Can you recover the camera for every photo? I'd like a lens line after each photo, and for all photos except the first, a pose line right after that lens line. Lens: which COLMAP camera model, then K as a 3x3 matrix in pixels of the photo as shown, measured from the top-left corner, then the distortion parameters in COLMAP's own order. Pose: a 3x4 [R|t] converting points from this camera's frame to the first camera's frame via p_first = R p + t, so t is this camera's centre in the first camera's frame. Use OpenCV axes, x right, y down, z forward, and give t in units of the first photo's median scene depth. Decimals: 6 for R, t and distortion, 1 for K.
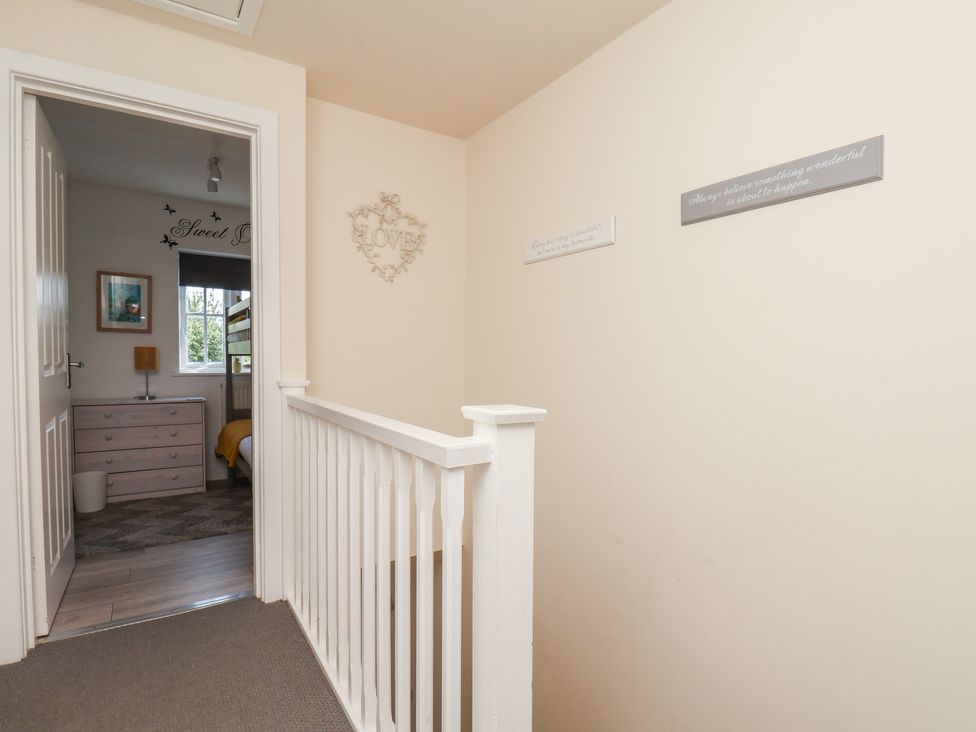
lens RADIAL K [[510.7, 0, 488.4], [0, 510.7, 374.5], [0, 0, 1]] dist [-0.003603, -0.001695]
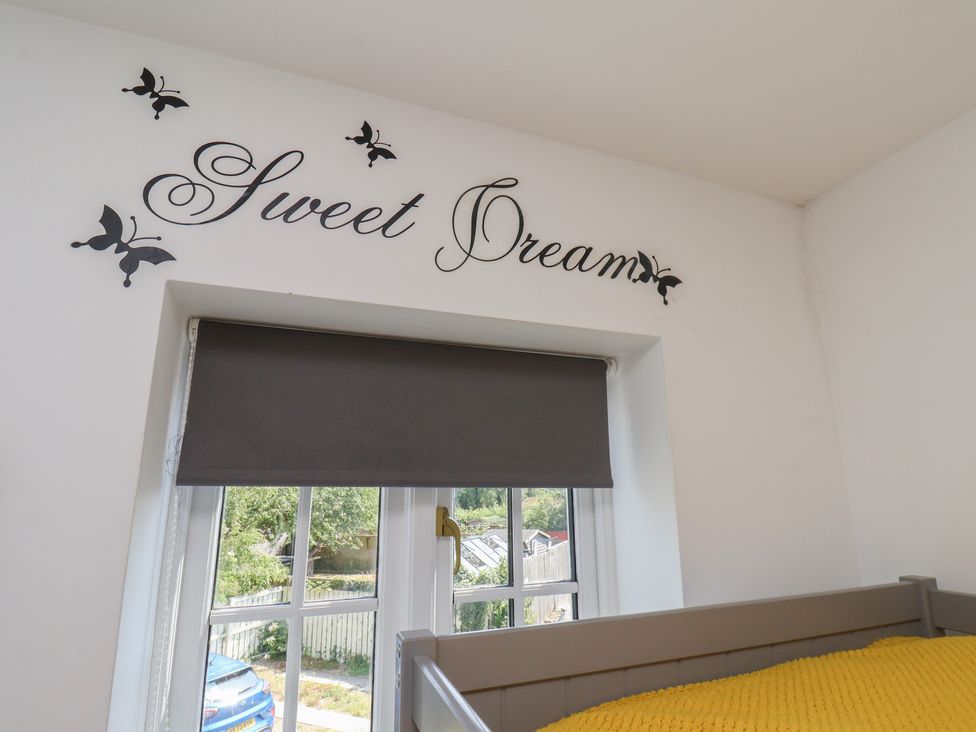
lens RADIAL K [[510.7, 0, 488.4], [0, 510.7, 374.5], [0, 0, 1]] dist [-0.003603, -0.001695]
pose [[0.971826, -0.065015, -0.226555, -0.466460], [0.004686, 0.966344, -0.257211, -0.170950], [0.235653, 0.248903, 0.939423, 0.874568]]
